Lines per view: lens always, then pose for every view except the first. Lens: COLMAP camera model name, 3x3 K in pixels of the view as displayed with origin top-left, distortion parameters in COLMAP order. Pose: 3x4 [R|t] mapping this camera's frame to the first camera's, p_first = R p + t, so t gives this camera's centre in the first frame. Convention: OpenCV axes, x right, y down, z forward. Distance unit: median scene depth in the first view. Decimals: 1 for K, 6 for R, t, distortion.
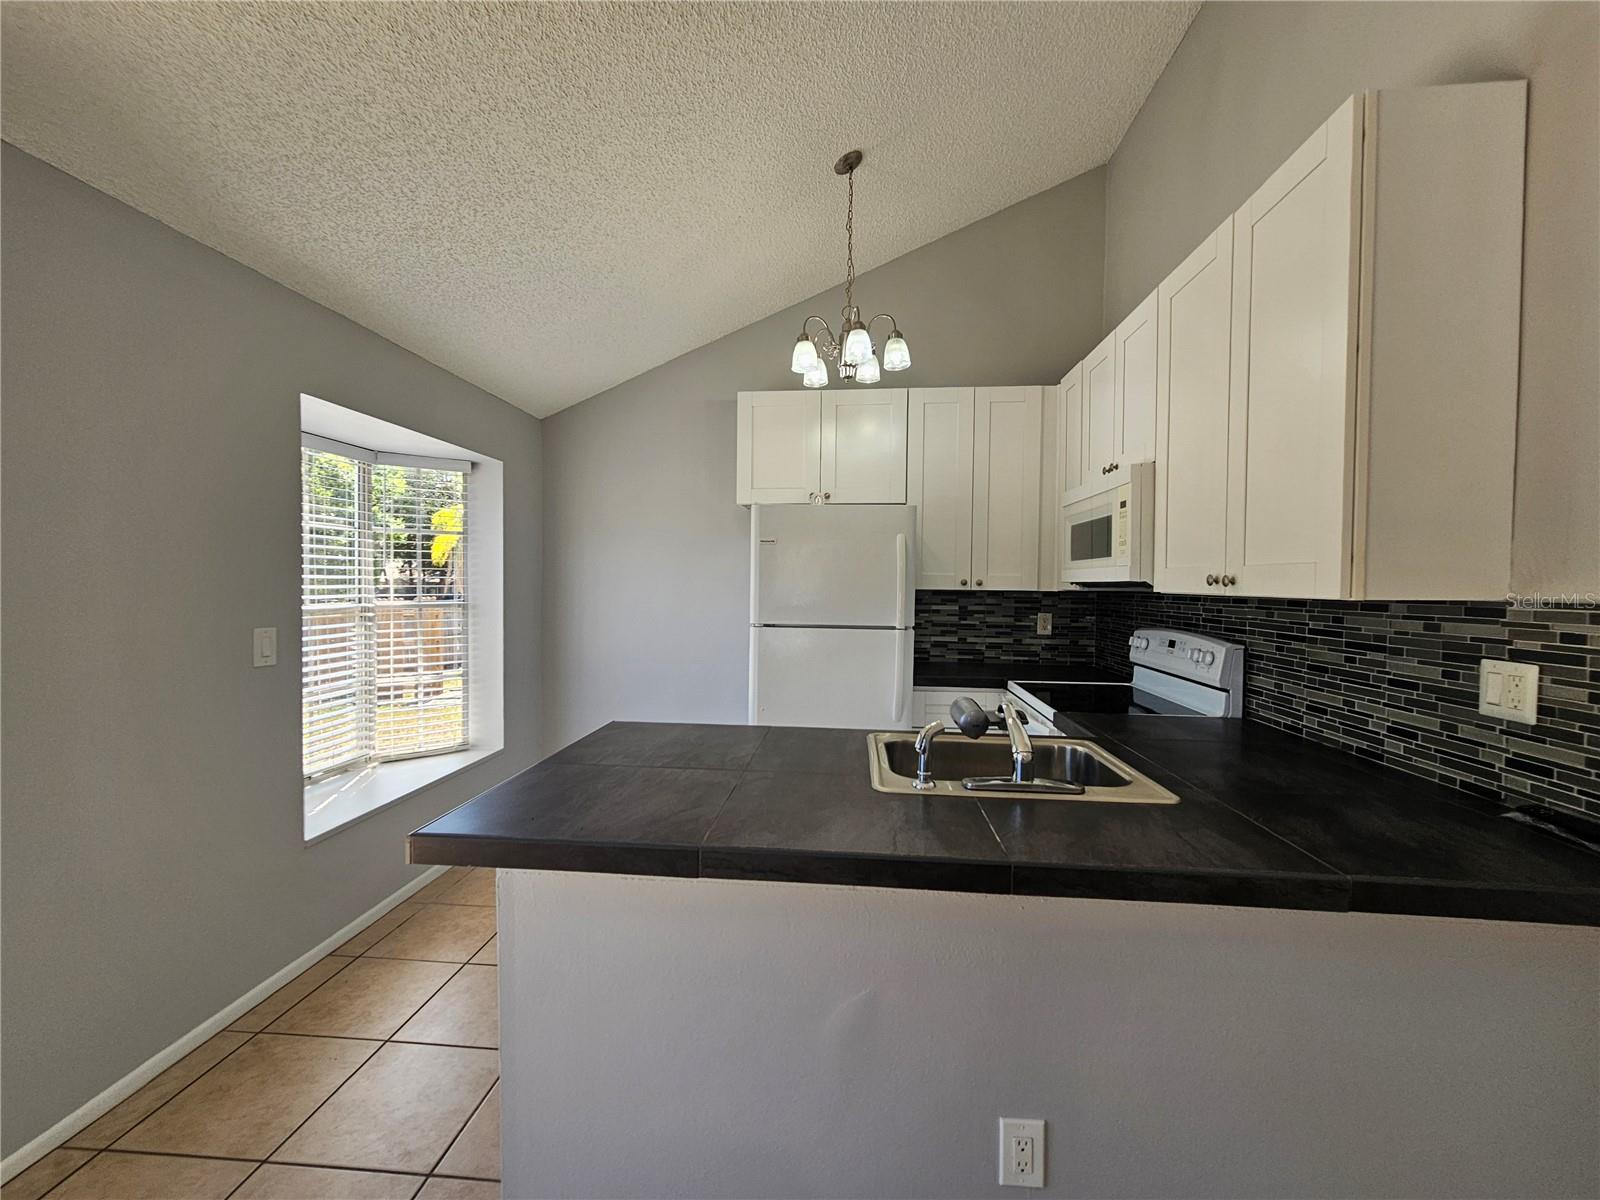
lens RADIAL K [[655.5, 0, 792.4], [0, 655.5, 597.9], [0, 0, 1]] dist [0.000886, 0.001168]
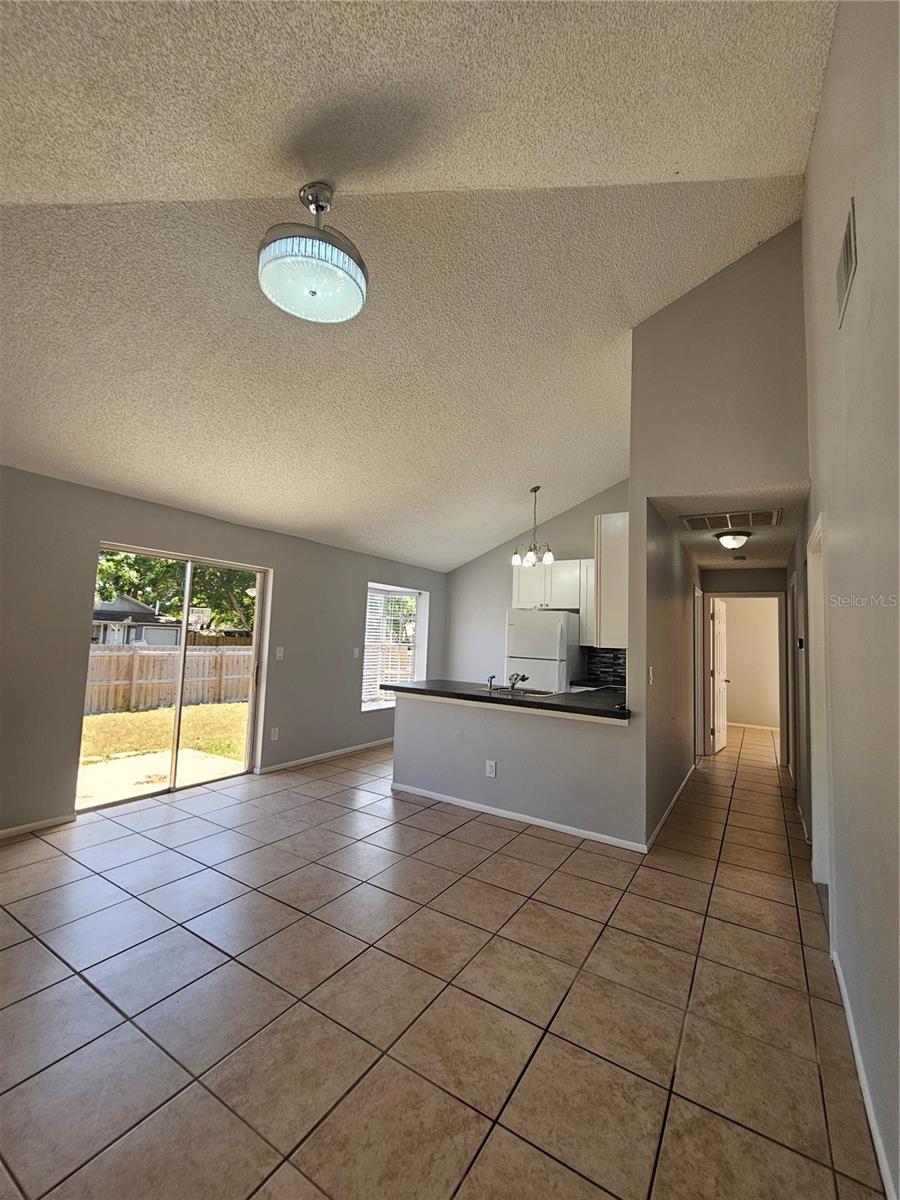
lens RADIAL K [[491.6, 0, 450.7], [0, 491.6, 597.8], [0, 0, 1]] dist [0.000886, 0.001168]
pose [[0.891811, -0.006324, -0.452364, 0.689152], [-0.044769, 0.993761, -0.102153, 0.021830], [0.450188, 0.111353, 0.885963, -0.930819]]
